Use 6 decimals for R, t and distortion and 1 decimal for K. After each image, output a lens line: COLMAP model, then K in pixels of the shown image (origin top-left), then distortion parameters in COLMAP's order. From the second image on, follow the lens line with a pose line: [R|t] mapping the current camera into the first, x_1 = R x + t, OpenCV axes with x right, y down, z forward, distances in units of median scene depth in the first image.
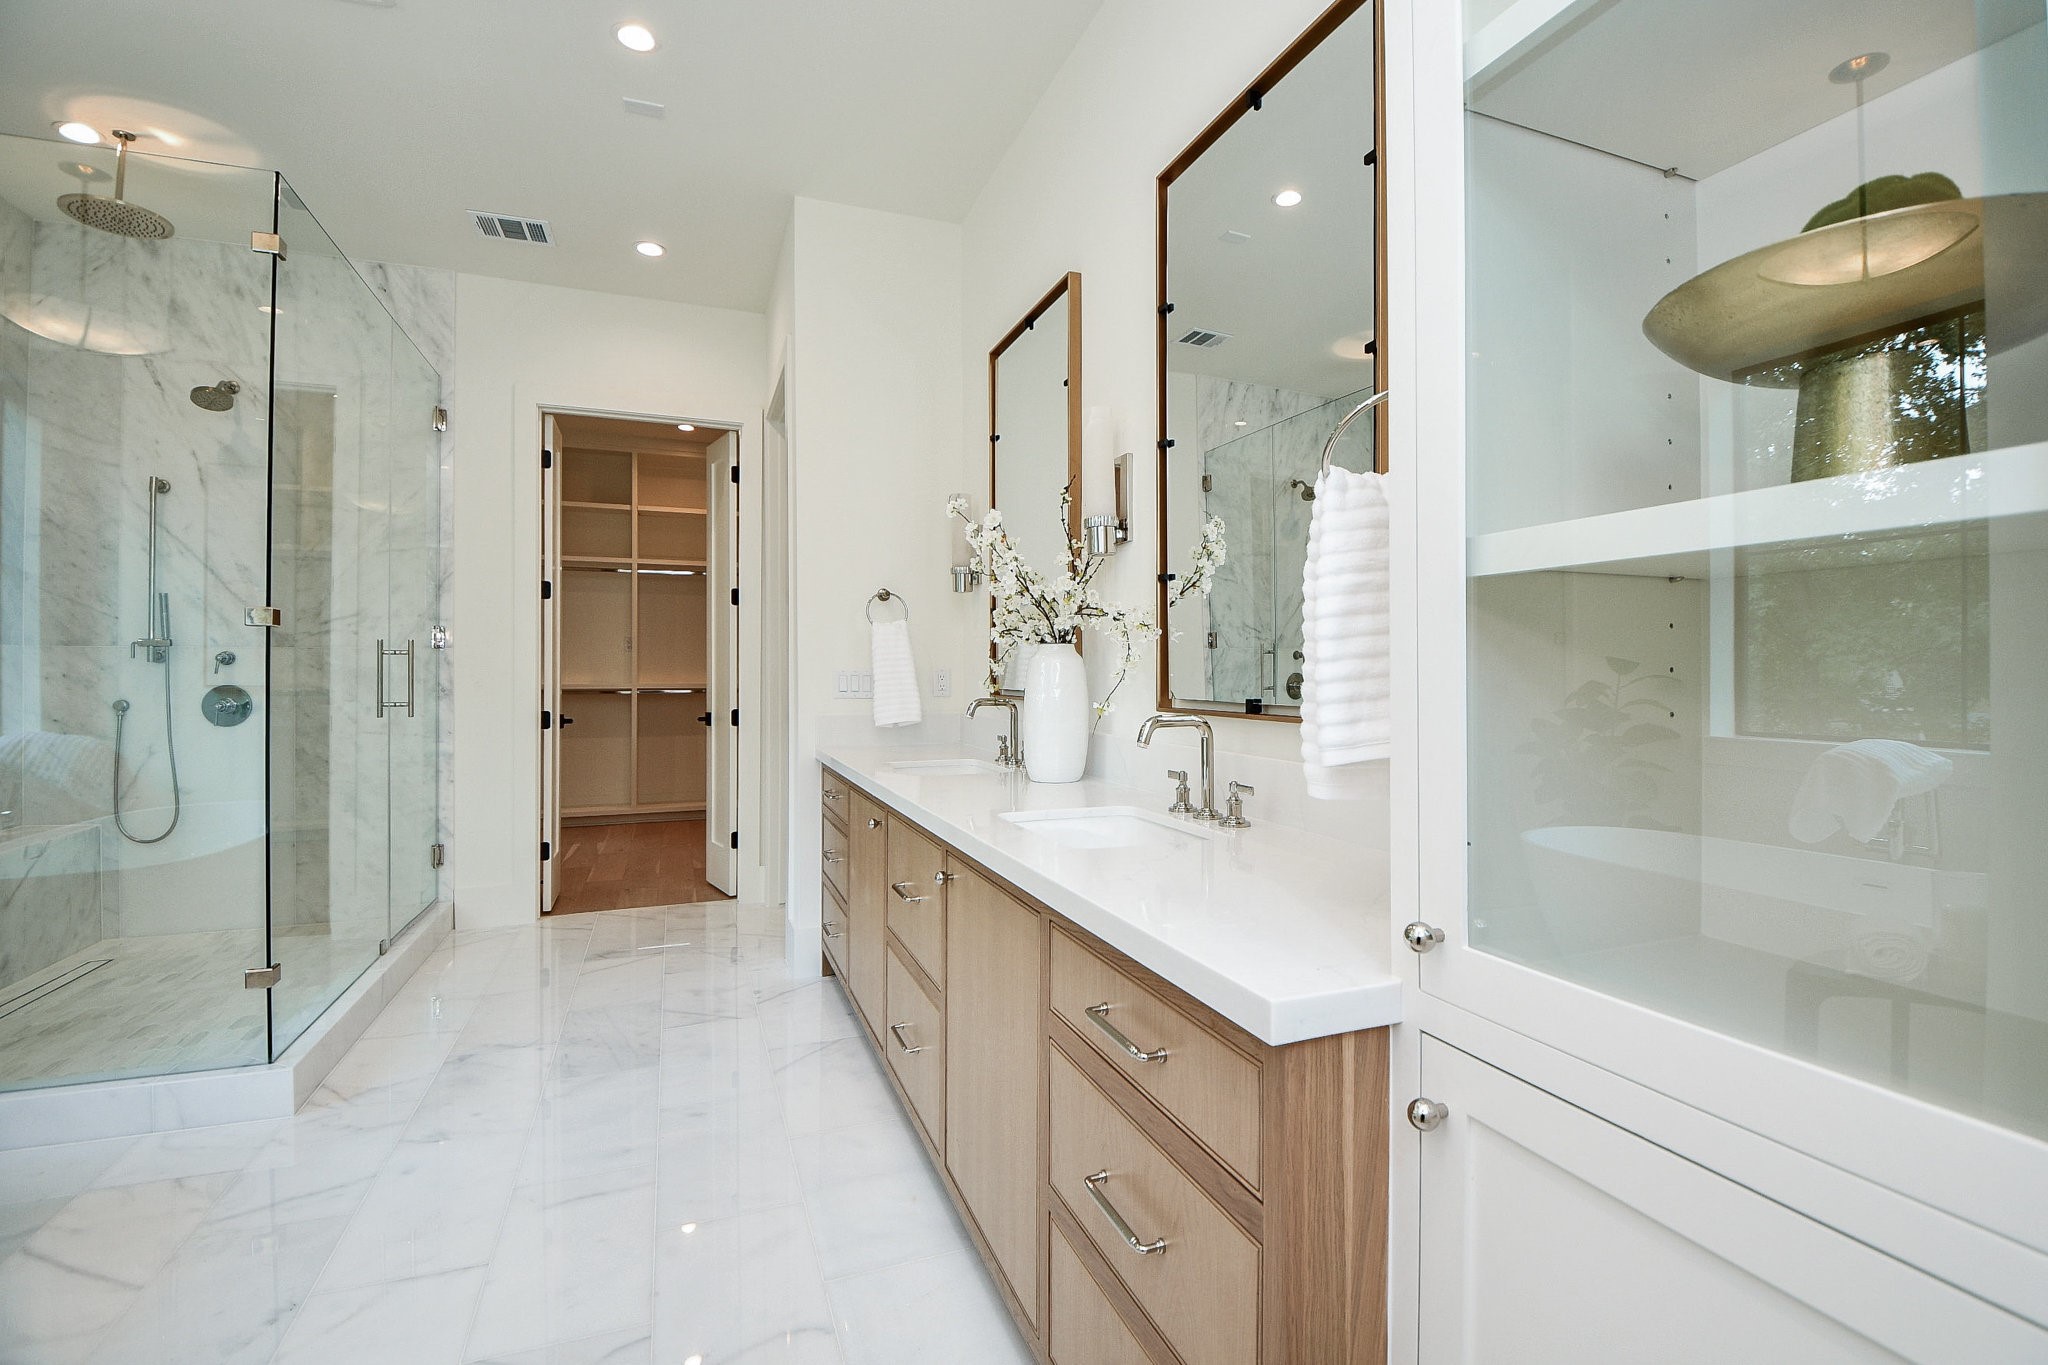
lens RADIAL K [[906.1, 0, 1024.0], [0, 906.1, 682.5], [0, 0, 1]] dist [0.010158, -0.000397]
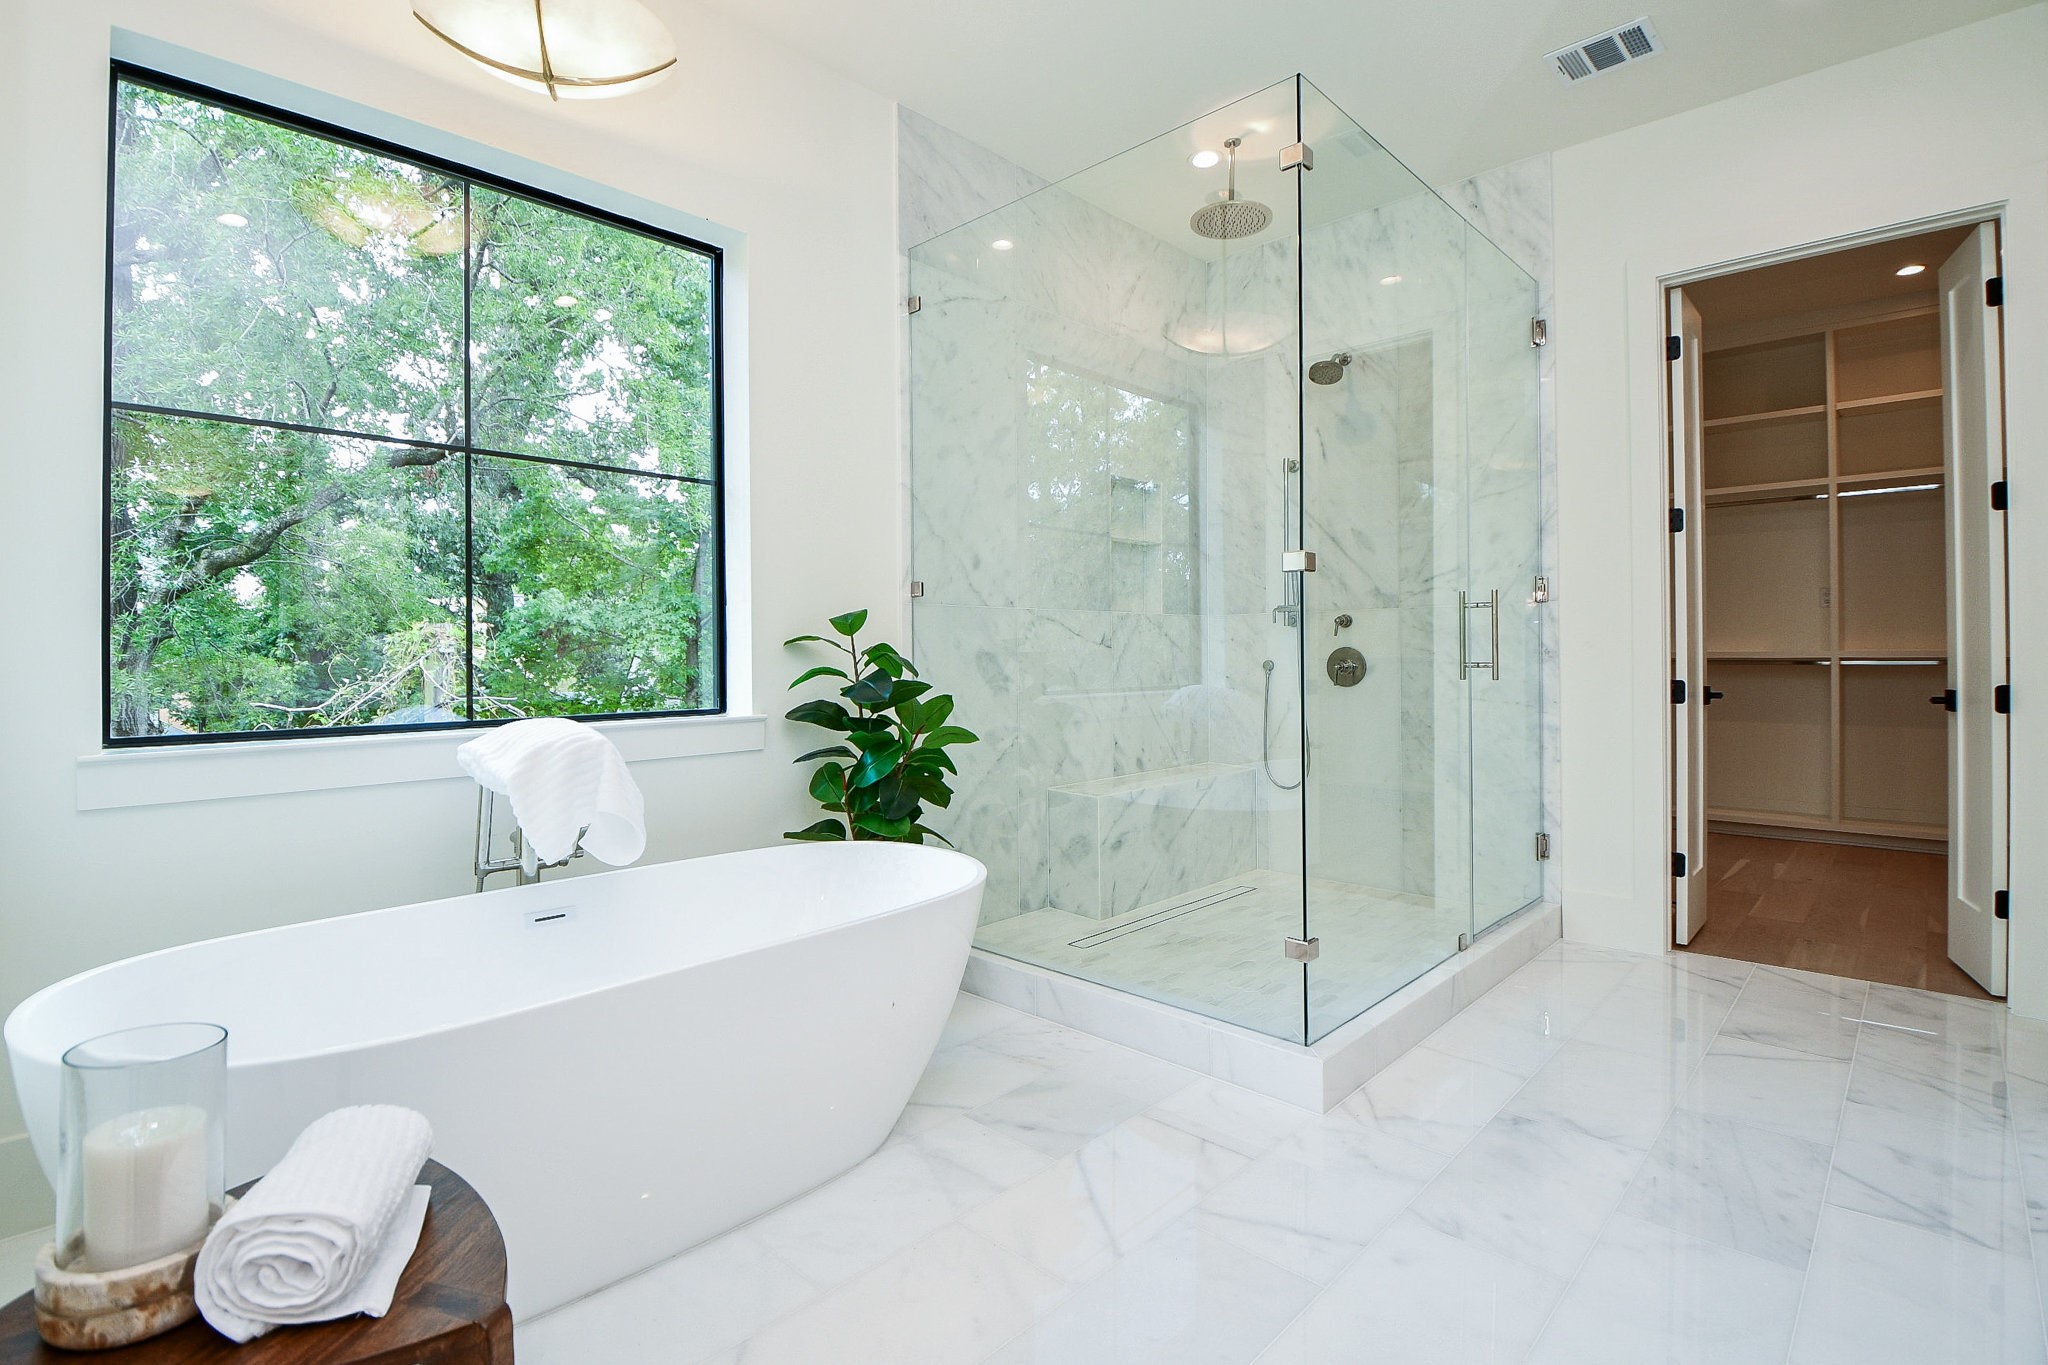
lens RADIAL K [[925.4, 0, 1021.8], [0, 925.4, 654.4], [0, 0, 1]] dist [-0.010379, -0.015854]
pose [[0.402945, -0.007502, -0.915194, -0.051952], [-0.000448, 0.999965, -0.008394, 0.018266], [0.915224, 0.003792, 0.402927, 0.210246]]
